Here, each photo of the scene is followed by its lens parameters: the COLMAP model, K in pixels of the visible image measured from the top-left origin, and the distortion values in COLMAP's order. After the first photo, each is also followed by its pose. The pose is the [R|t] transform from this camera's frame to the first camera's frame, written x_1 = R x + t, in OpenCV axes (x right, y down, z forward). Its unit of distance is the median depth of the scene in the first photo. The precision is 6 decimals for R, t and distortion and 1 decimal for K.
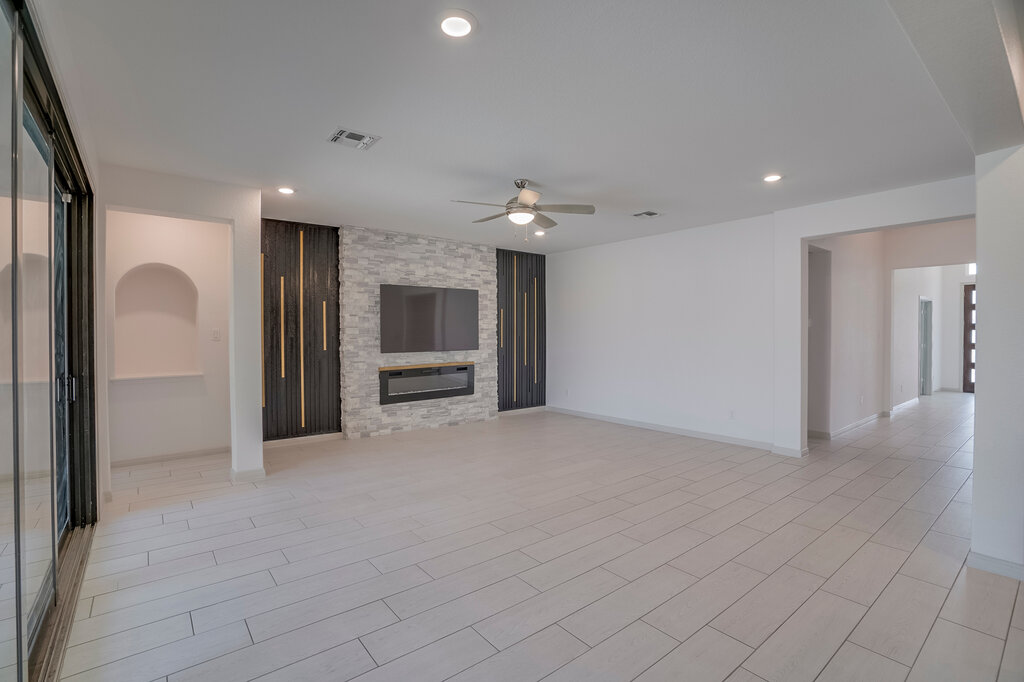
lens RADIAL K [[478.7, 0, 511.8], [0, 478.7, 338.9], [0, 0, 1]] dist [-0.039965, 0.000349]
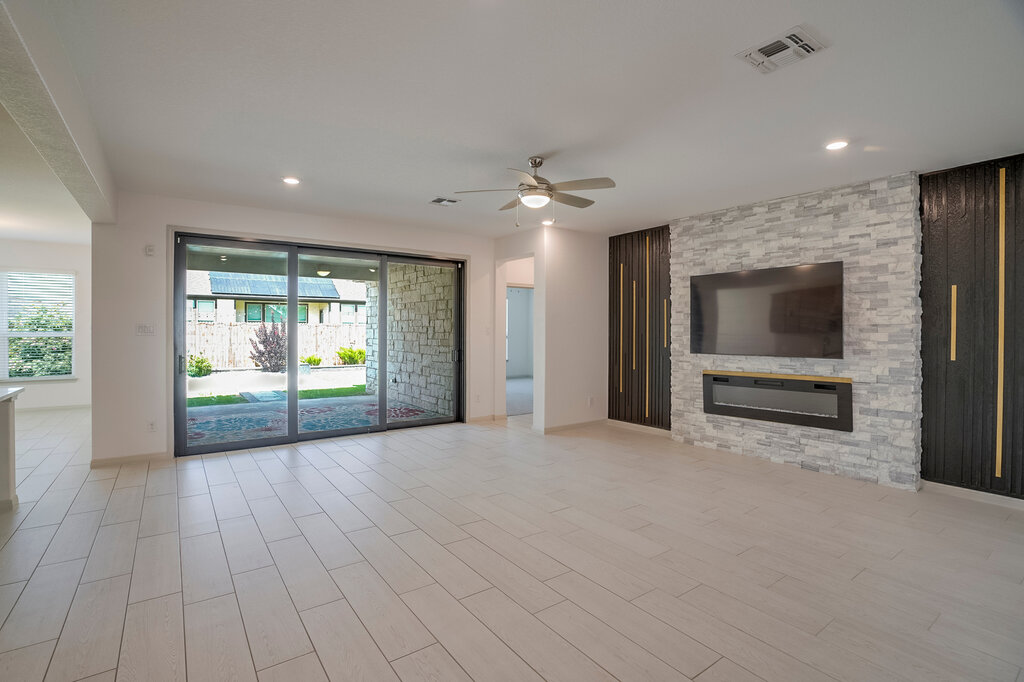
lens RADIAL K [[478.7, 0, 515.8], [0, 478.7, 337.1], [0, 0, 1]] dist [-0.039965, 0.000349]
pose [[-0.037643, 0.012284, -0.999216, 0.573618], [-0.020923, 0.999696, 0.013078, -0.004551], [0.999072, 0.021399, -0.037374, 0.641775]]
